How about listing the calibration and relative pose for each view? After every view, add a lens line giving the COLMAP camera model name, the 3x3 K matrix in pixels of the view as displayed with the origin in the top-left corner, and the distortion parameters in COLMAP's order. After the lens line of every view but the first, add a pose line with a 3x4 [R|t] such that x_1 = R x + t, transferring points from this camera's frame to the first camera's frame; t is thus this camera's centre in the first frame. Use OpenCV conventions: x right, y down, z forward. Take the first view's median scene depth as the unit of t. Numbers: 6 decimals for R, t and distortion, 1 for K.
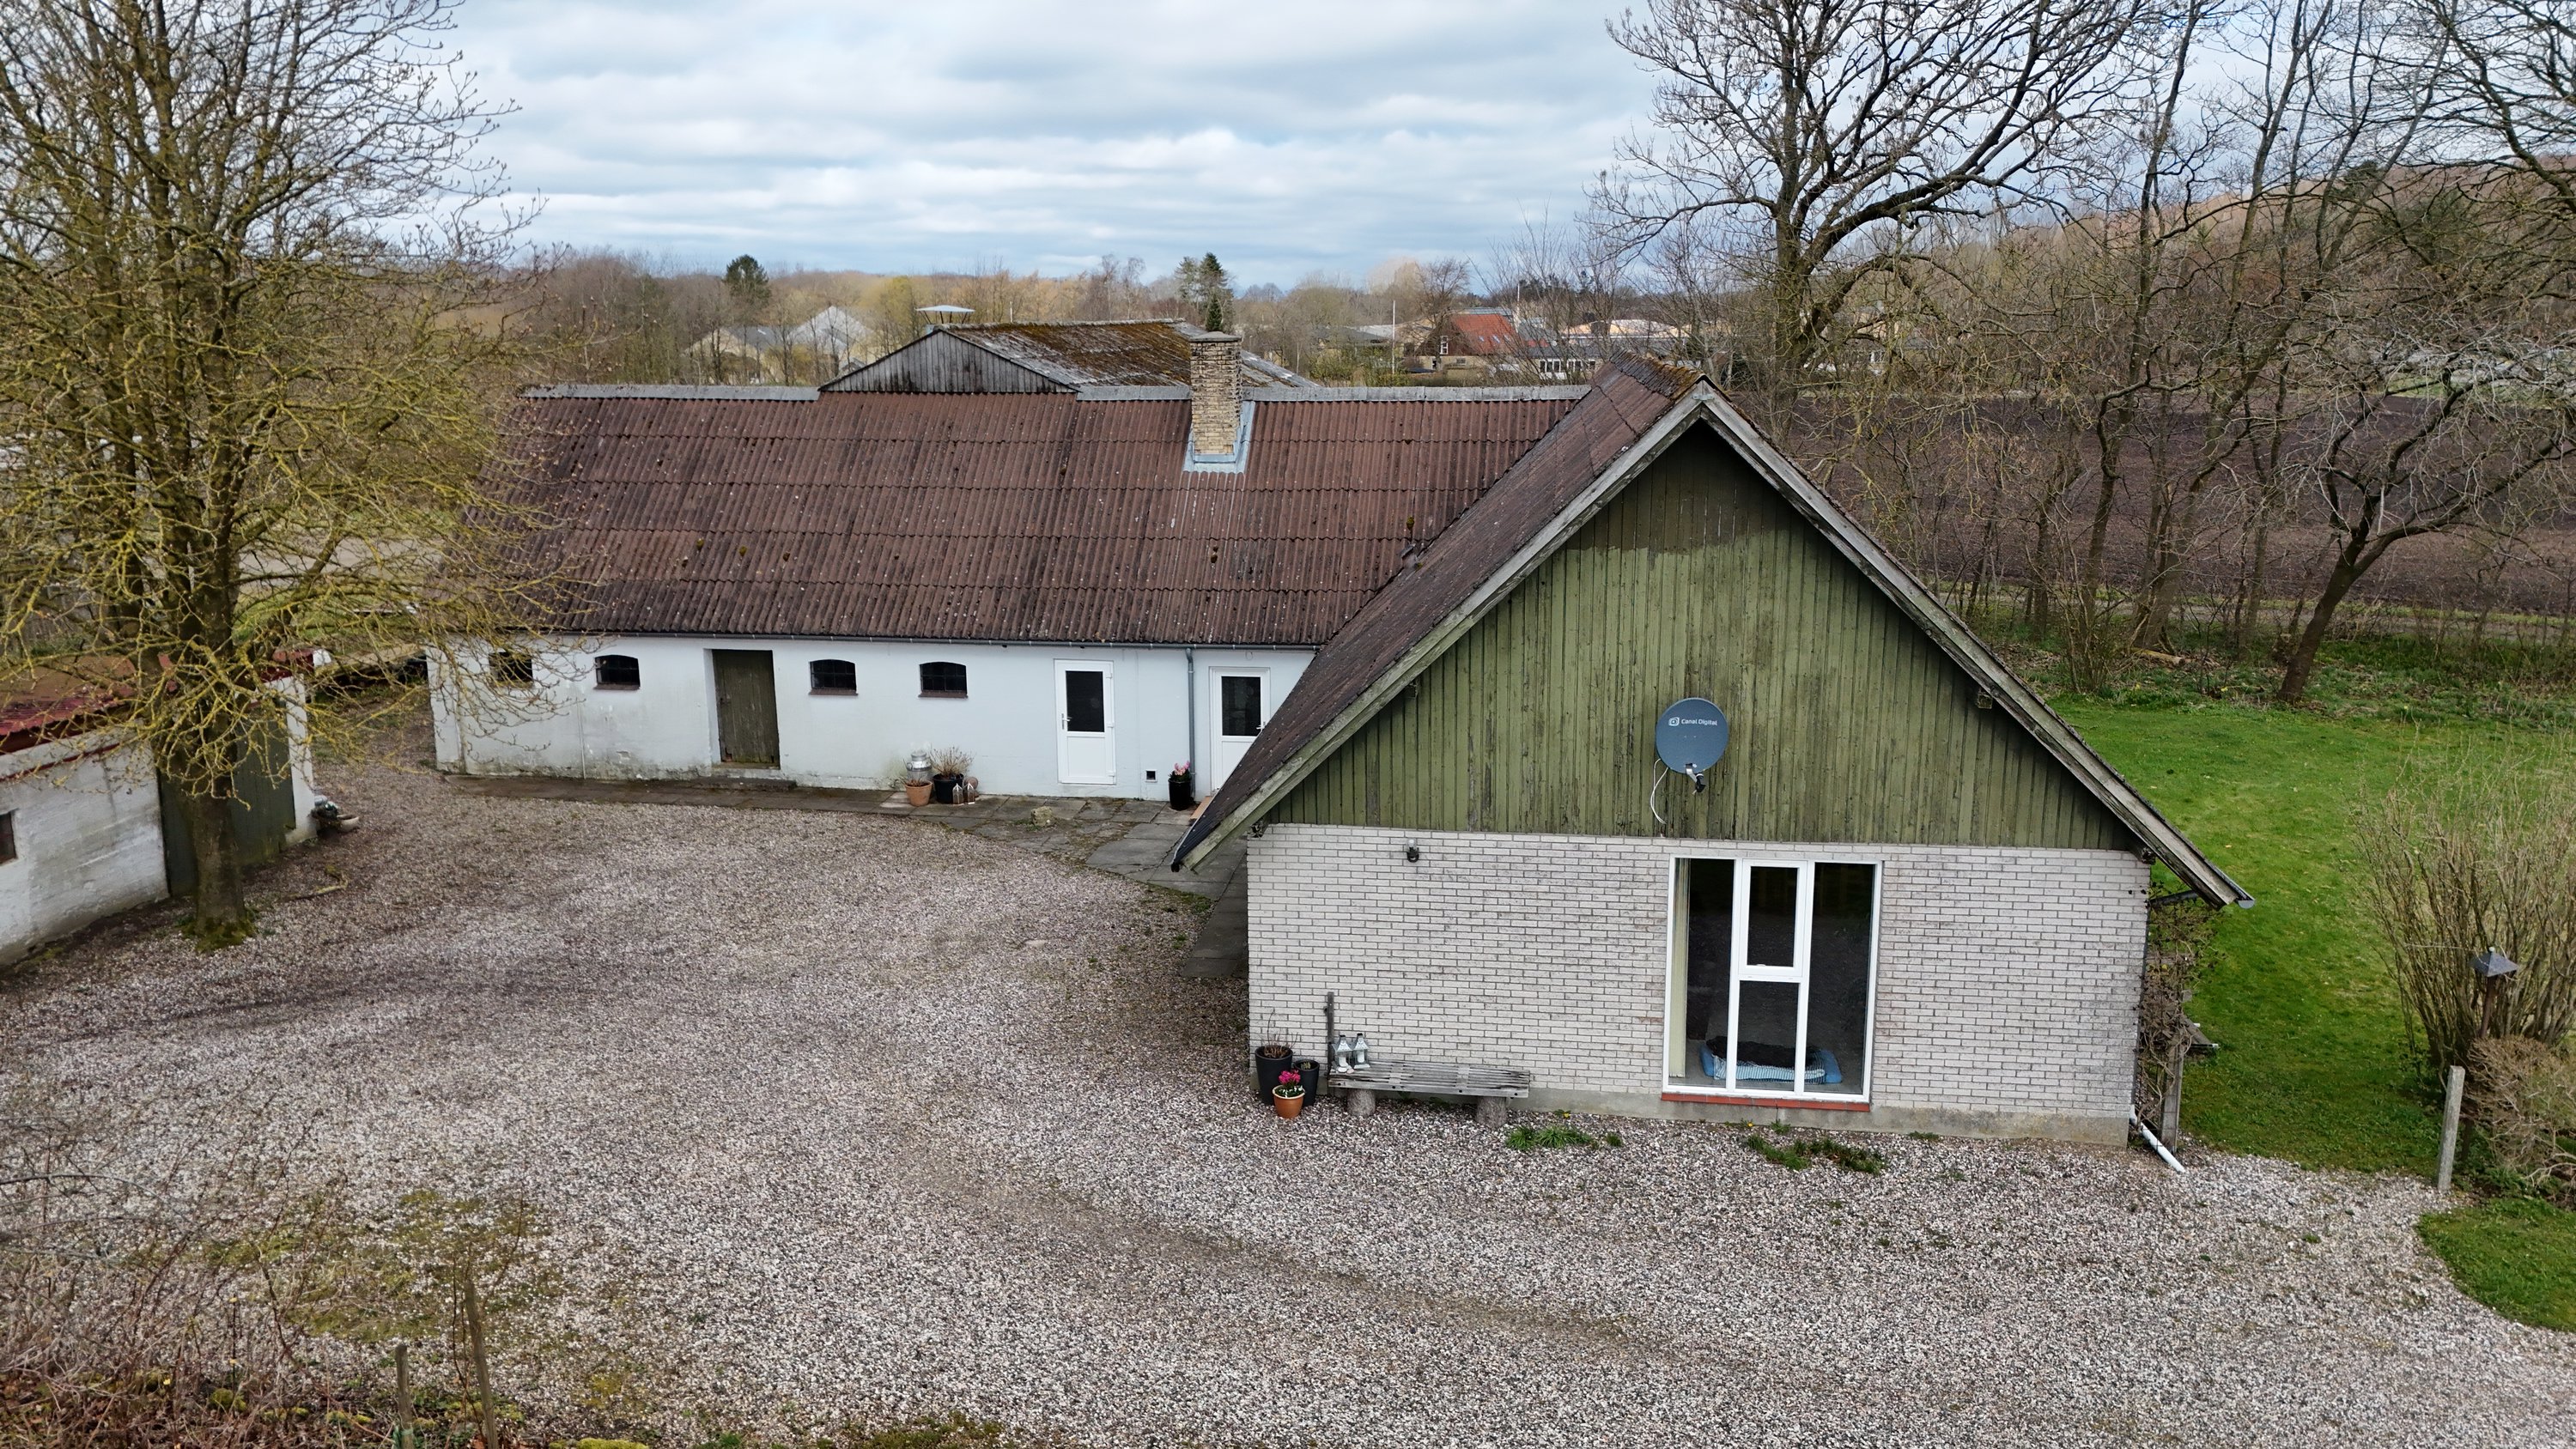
lens RADIAL K [[1885.8, 0, 1289.1], [0, 1885.8, 726.7], [0, 0, 1]] dist [0.070419, -0.088604]
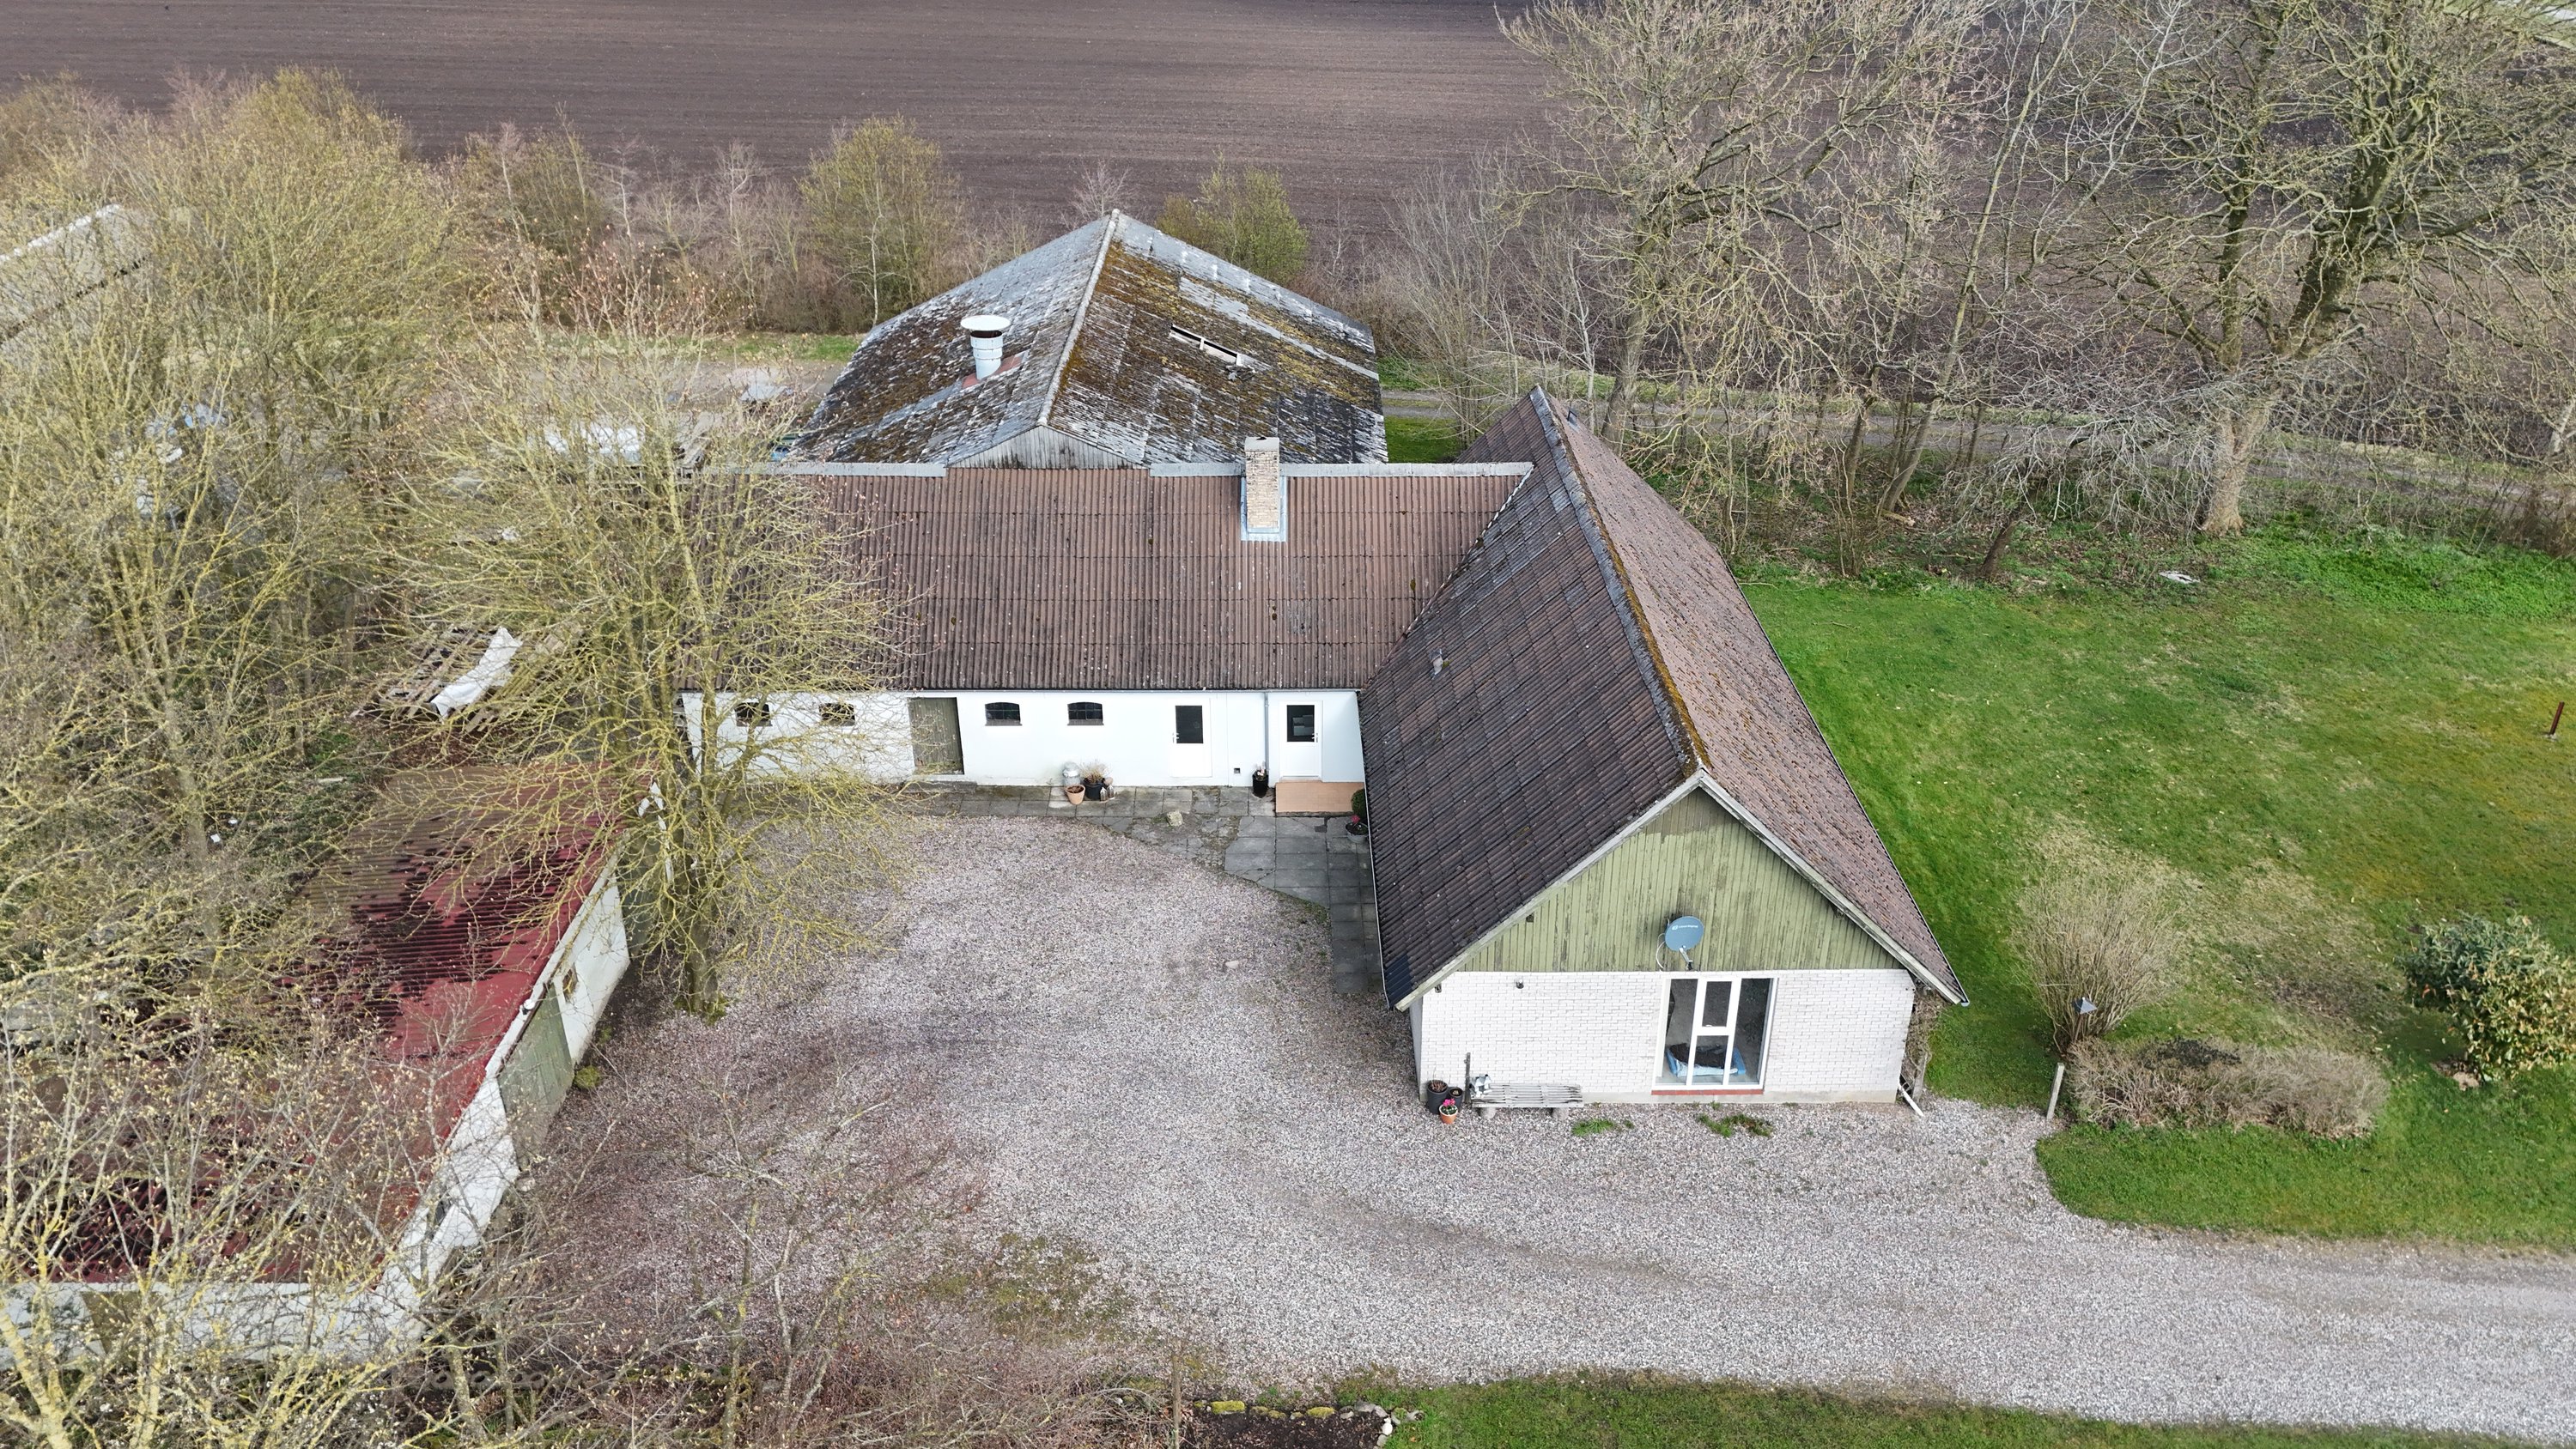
lens RADIAL K [[1850.1, 0, 1288.0], [0, 1850.1, 724.5], [0, 0, 1]] dist [0.078792, -0.212810]
pose [[0.989301, -0.066739, 0.129727, -0.357519], [0.029714, 0.962764, 0.268705, -0.638807], [-0.142830, -0.261976, 0.954447, -0.555643]]
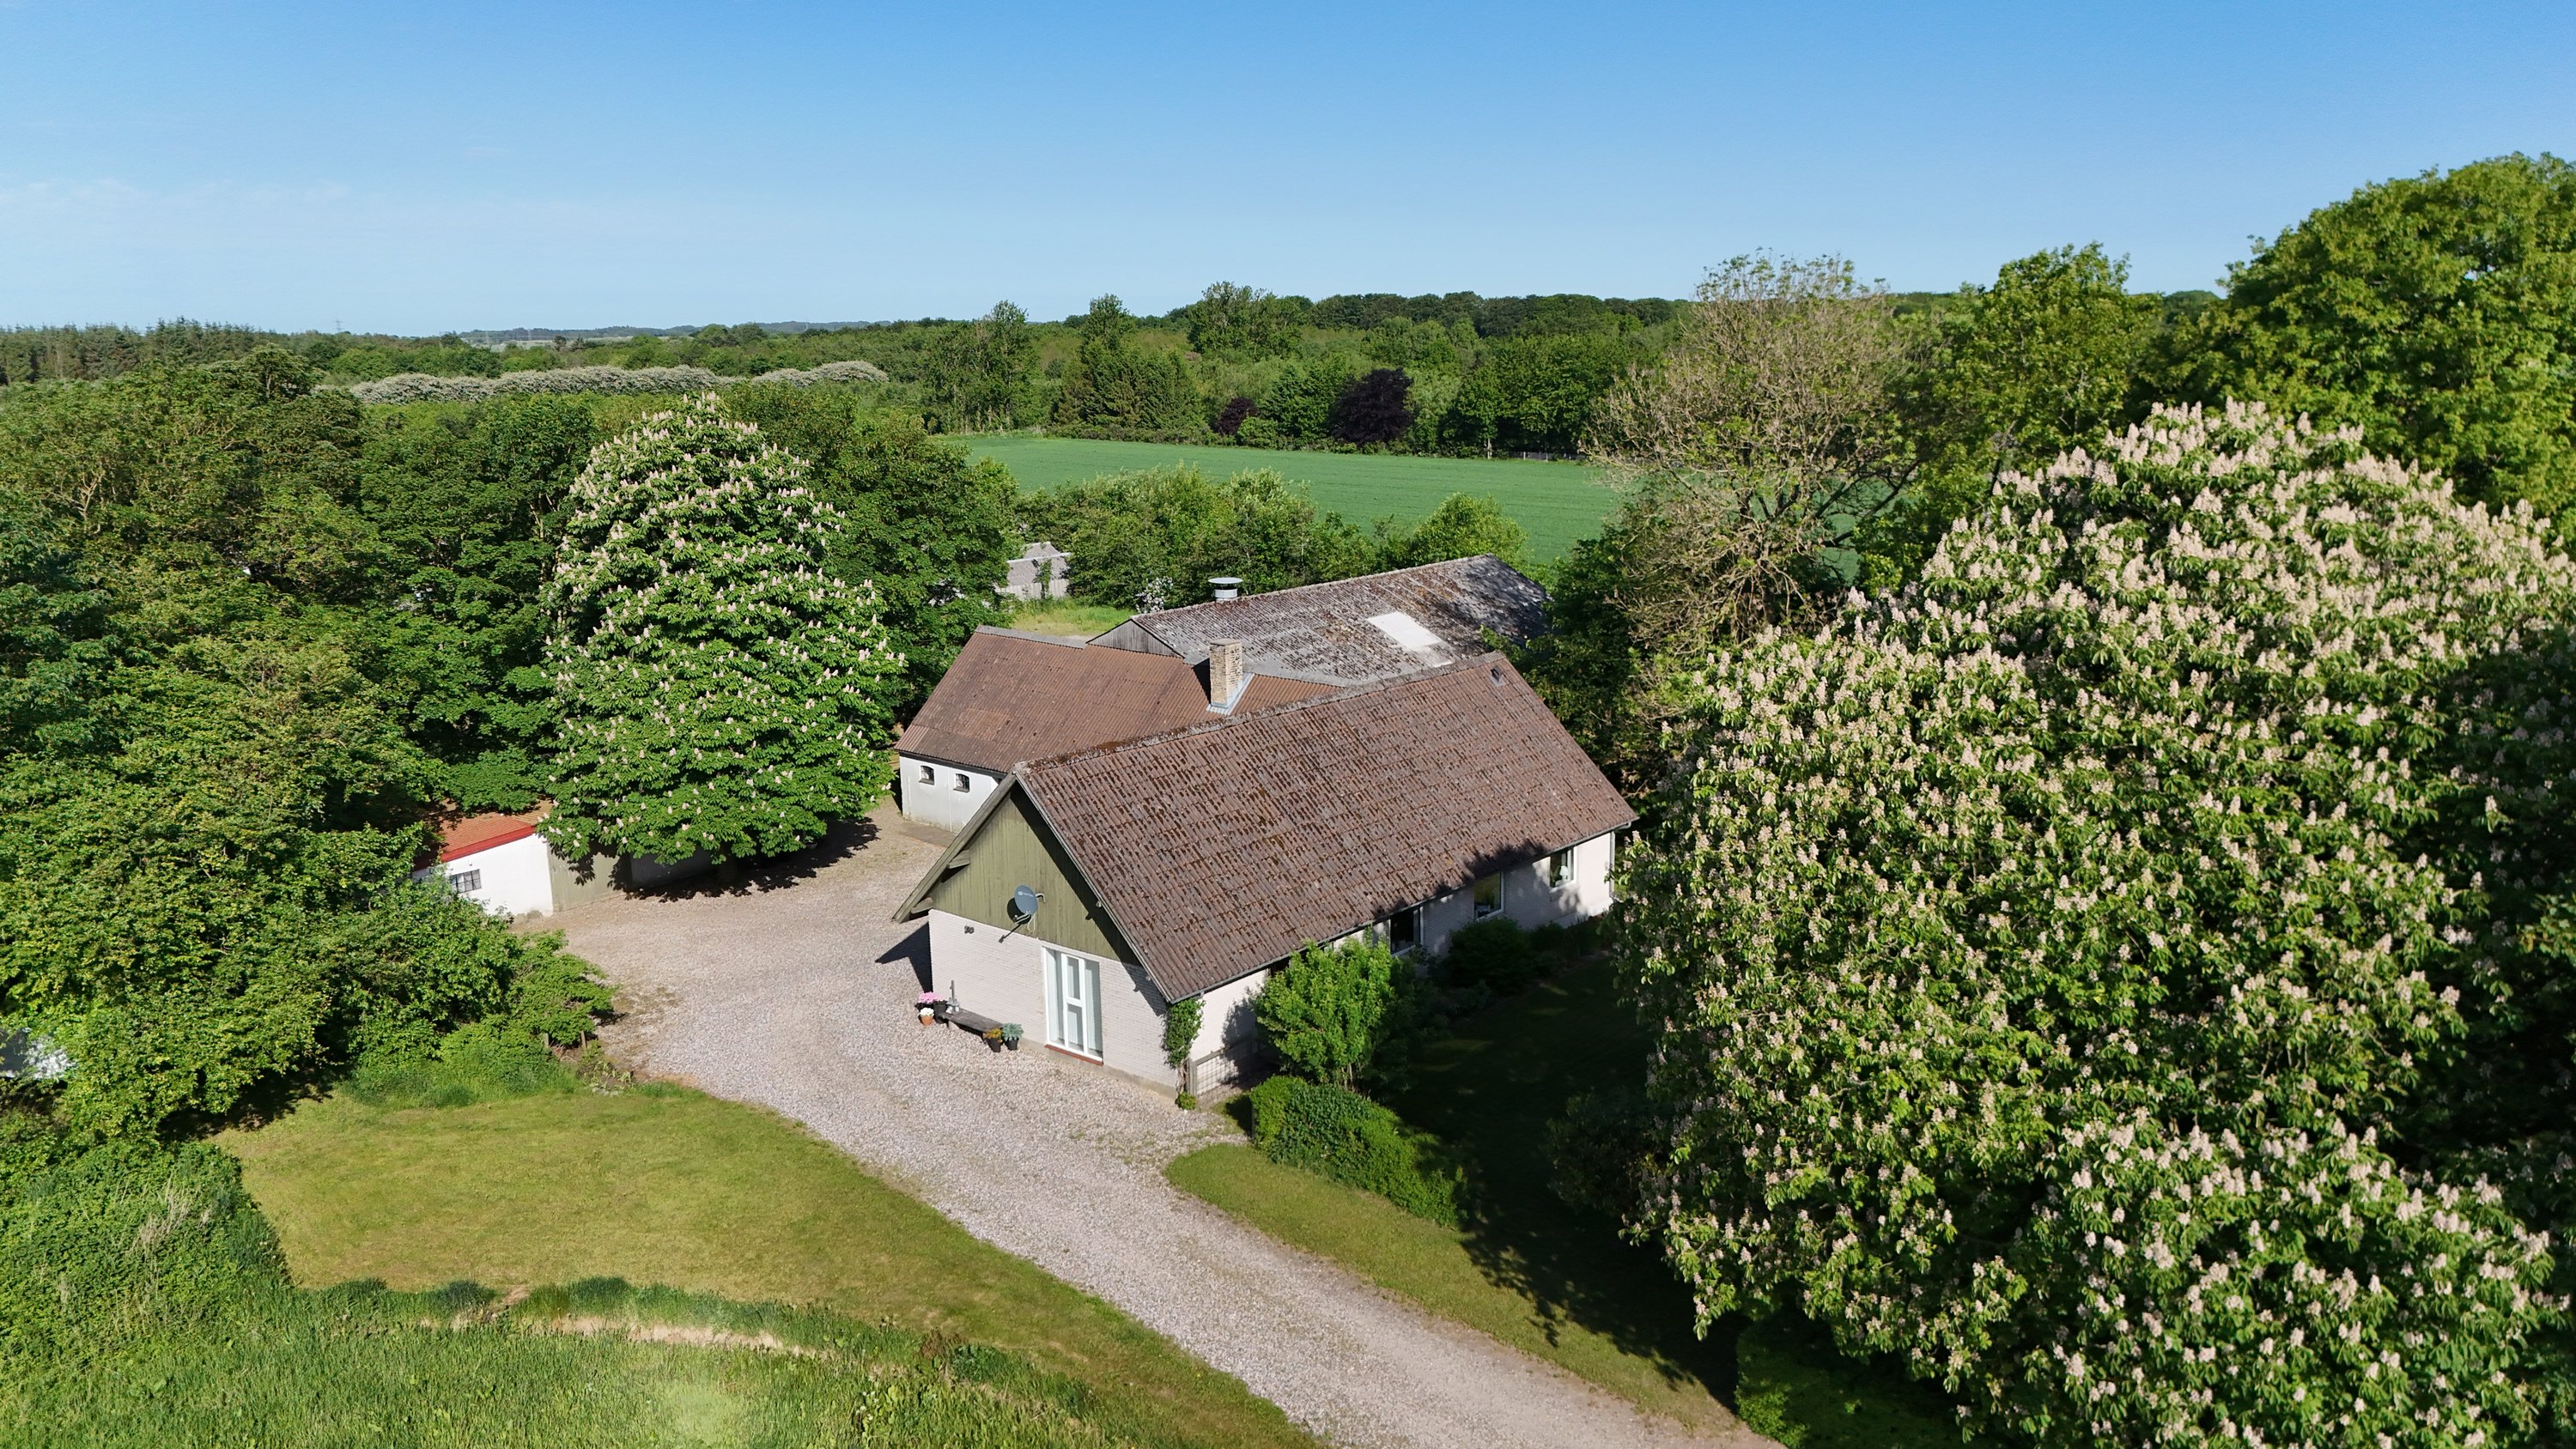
lens RADIAL K [[1893.6, 0, 1282.1], [0, 1893.6, 714.5], [0, 0, 1]] dist [0.089032, -0.091298]
pose [[0.841533, 0.103290, -0.530240, 1.731308], [-0.105571, 0.994069, 0.026094, -0.327468], [0.529790, 0.034019, 0.847446, -0.936237]]
